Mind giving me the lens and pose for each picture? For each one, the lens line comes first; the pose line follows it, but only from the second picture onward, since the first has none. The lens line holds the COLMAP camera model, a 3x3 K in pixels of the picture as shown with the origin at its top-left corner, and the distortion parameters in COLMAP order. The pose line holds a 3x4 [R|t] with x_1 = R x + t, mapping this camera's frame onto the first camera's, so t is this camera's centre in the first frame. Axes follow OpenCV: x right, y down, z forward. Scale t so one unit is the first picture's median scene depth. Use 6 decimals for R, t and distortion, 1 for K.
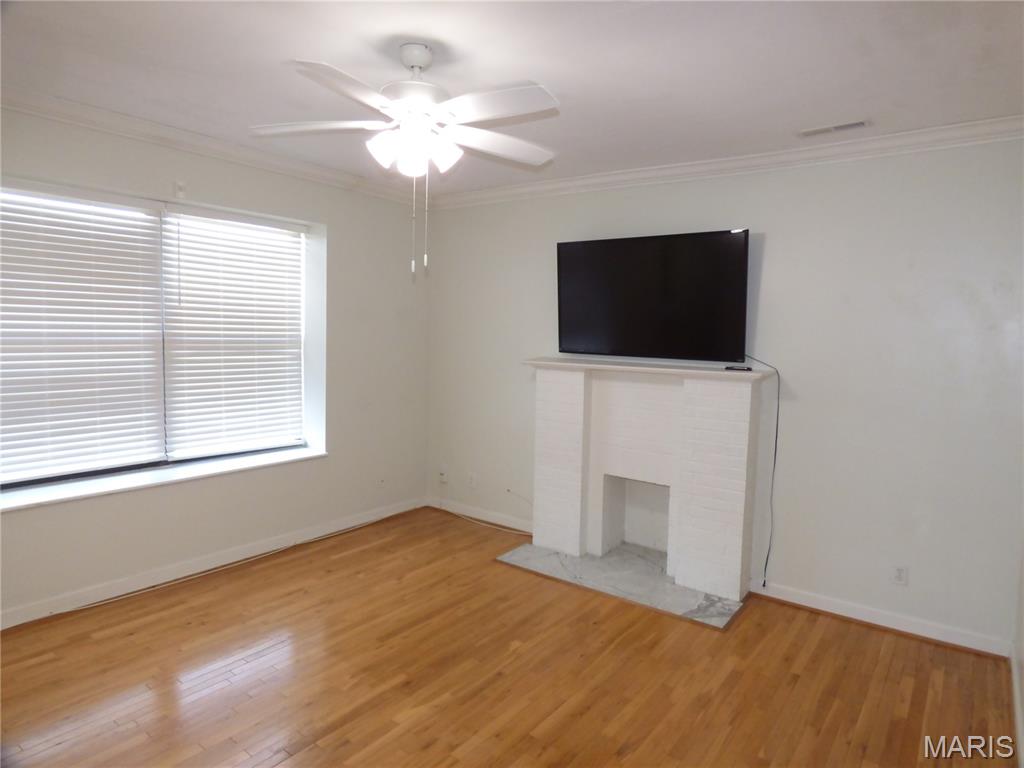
lens RADIAL K [[627.7, 0, 517.7], [0, 627.7, 389.1], [0, 0, 1]] dist [-0.004615, -0.001060]
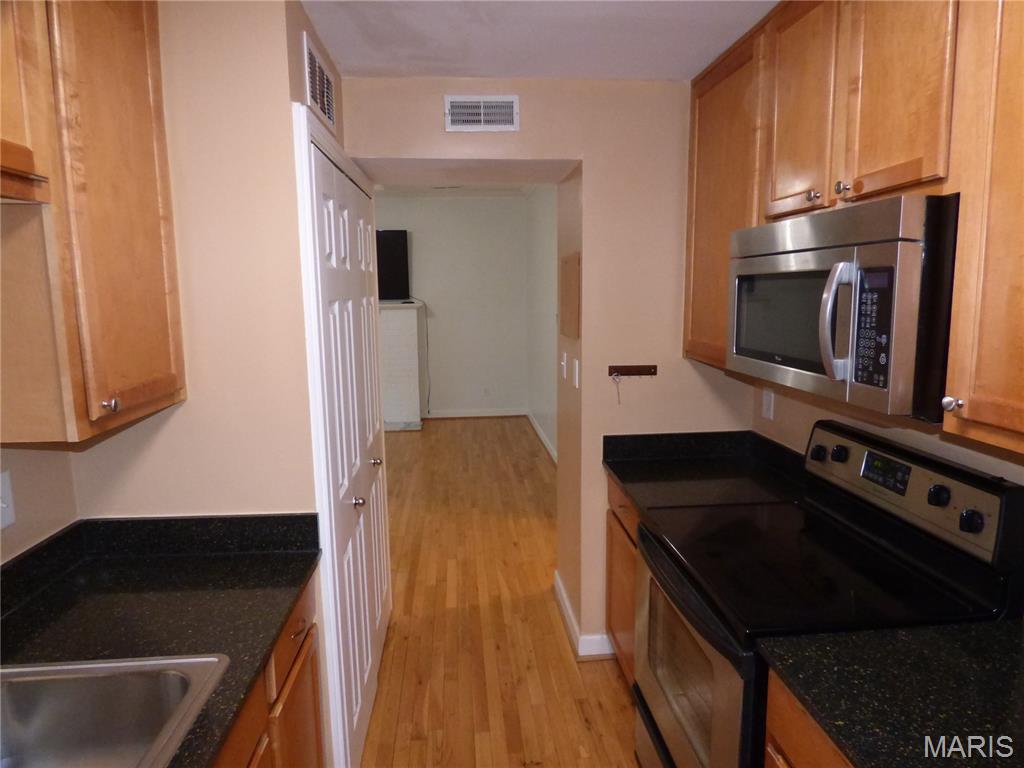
lens RADIAL K [[632.5, 0, 512.0], [0, 632.5, 384.0], [0, 0, 1]] dist [-0.006908, 0.003689]
pose [[0.743726, -0.133950, 0.654926, -0.703377], [0.093112, 0.990926, 0.096934, 0.055851], [-0.661968, -0.011111, 0.749450, -0.663099]]
